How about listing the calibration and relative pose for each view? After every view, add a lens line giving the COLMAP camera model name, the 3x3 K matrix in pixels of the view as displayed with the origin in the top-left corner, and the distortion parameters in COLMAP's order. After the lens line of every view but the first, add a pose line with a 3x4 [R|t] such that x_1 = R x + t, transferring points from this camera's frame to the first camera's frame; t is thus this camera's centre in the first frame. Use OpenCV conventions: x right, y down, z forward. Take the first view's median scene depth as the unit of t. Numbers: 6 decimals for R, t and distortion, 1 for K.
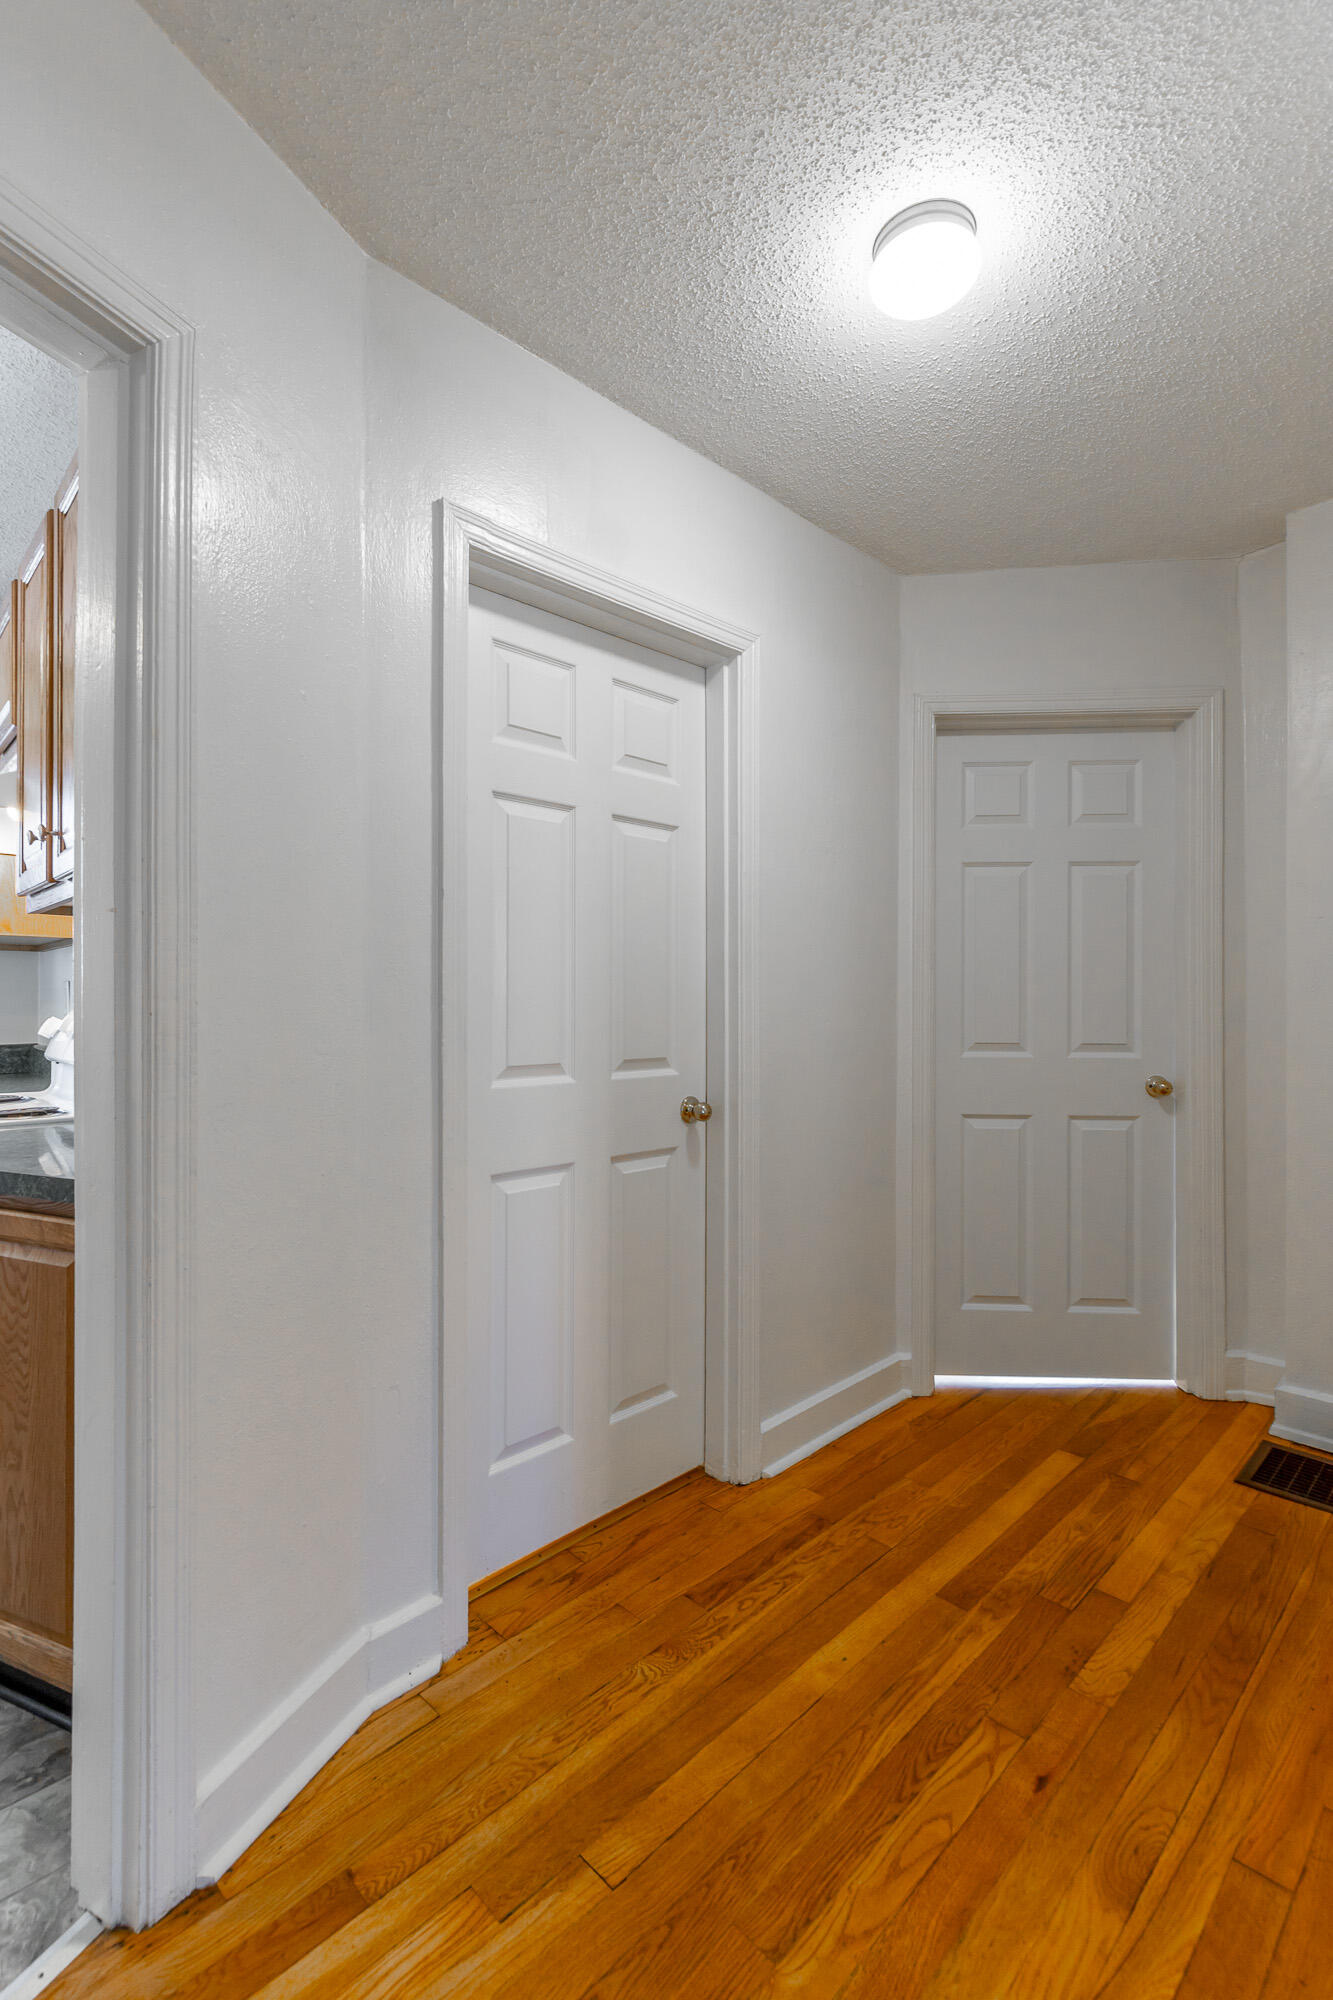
lens RADIAL K [[908.9, 0, 658.8], [0, 908.9, 1000.4], [0, 0, 1]] dist [-0.002324, 0.000649]
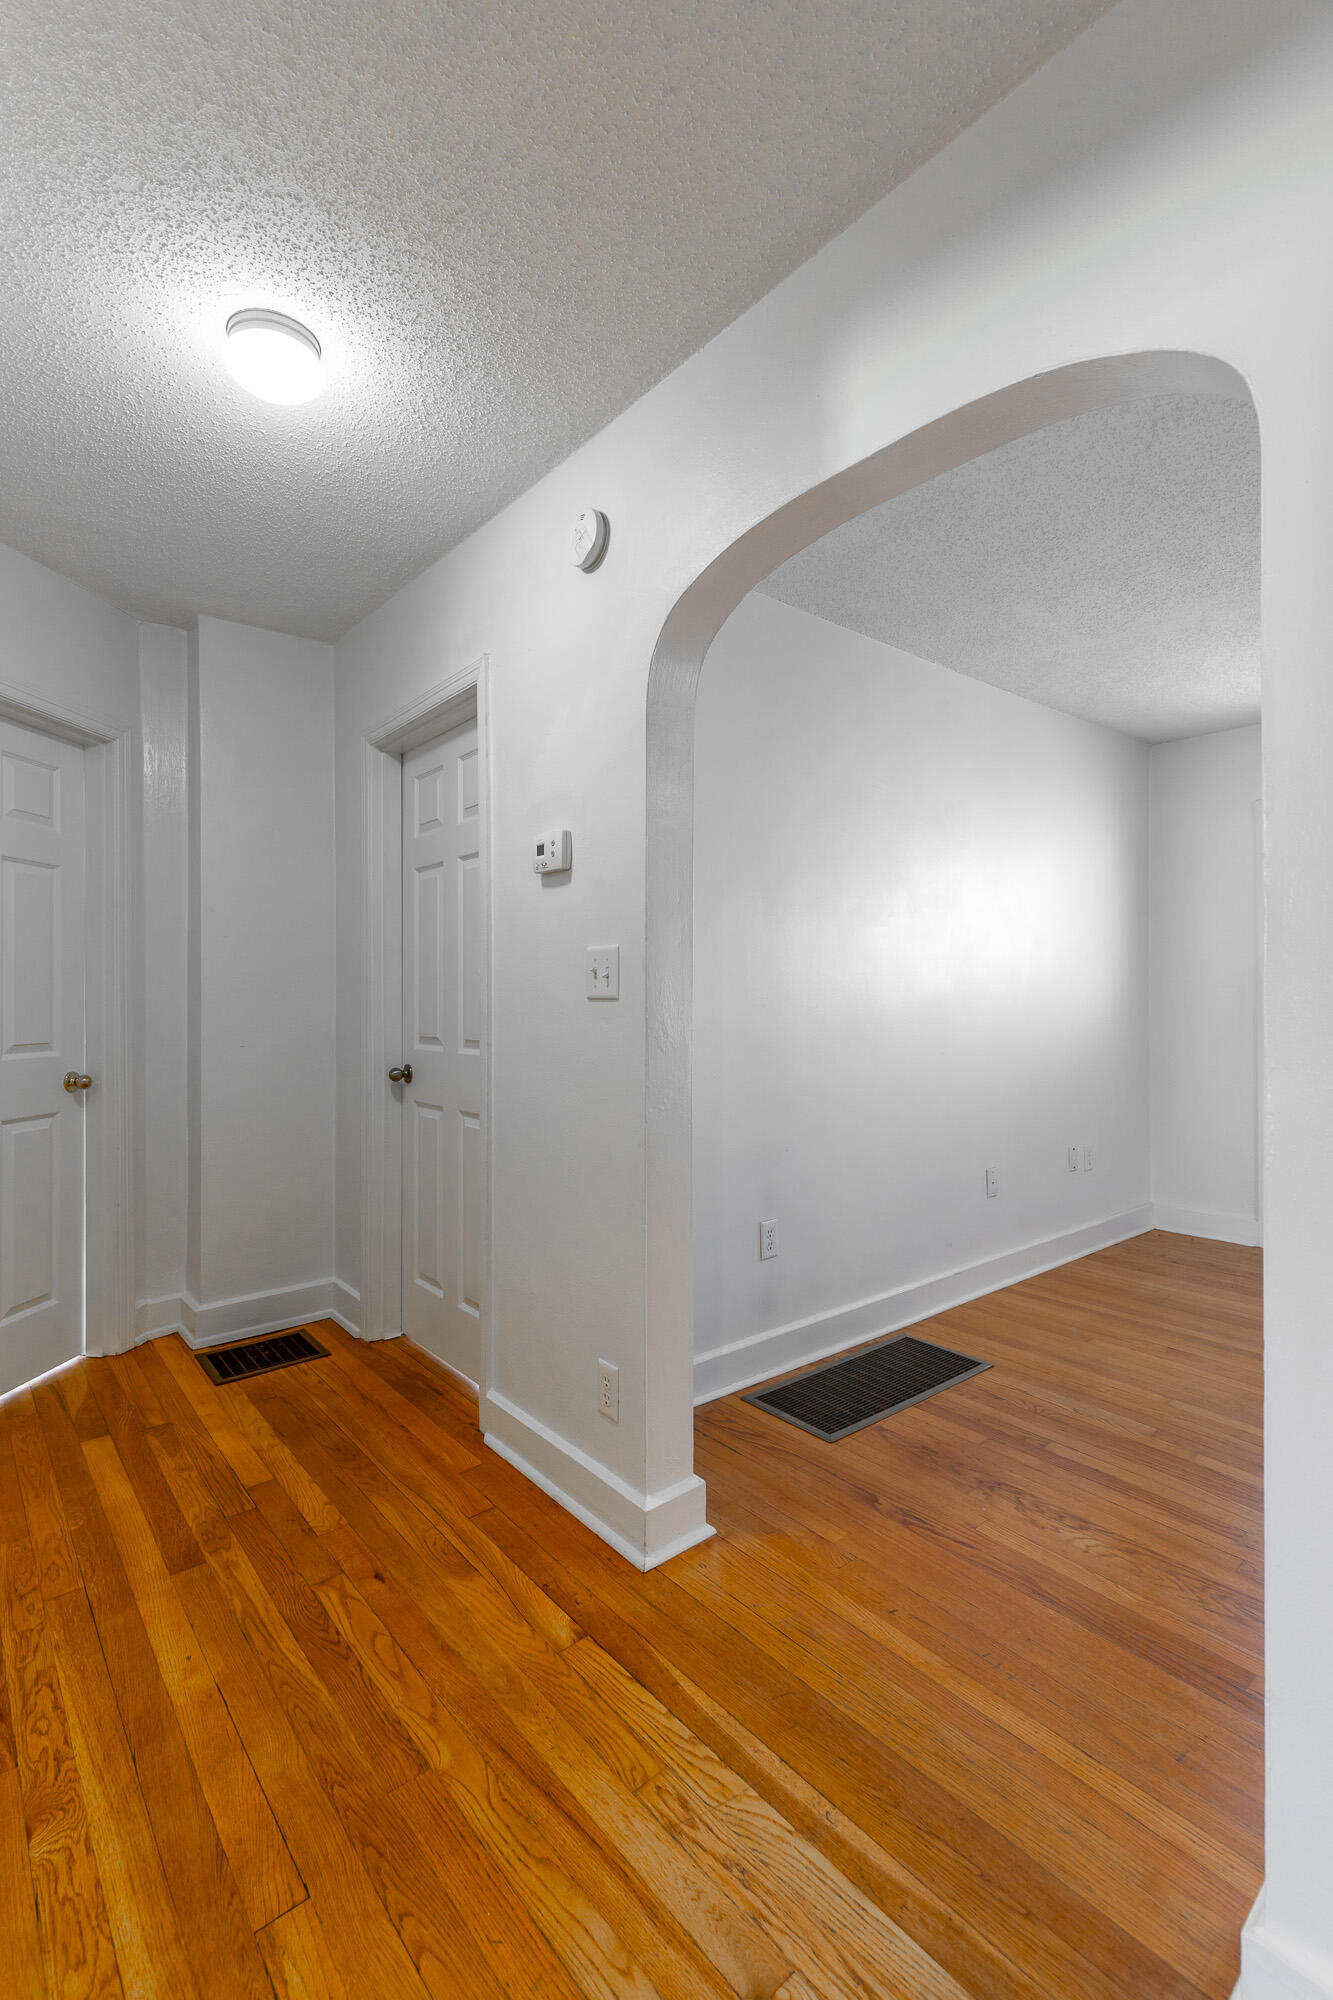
lens RADIAL K [[908.9, 0, 660.1], [0, 908.9, 995.8], [0, 0, 1]] dist [-0.002324, 0.000649]
pose [[0.065605, -0.000629, 0.997845, -0.840458], [-0.001610, 0.999998, 0.000736, -0.012632], [-0.997844, -0.001655, 0.065604, 0.451979]]
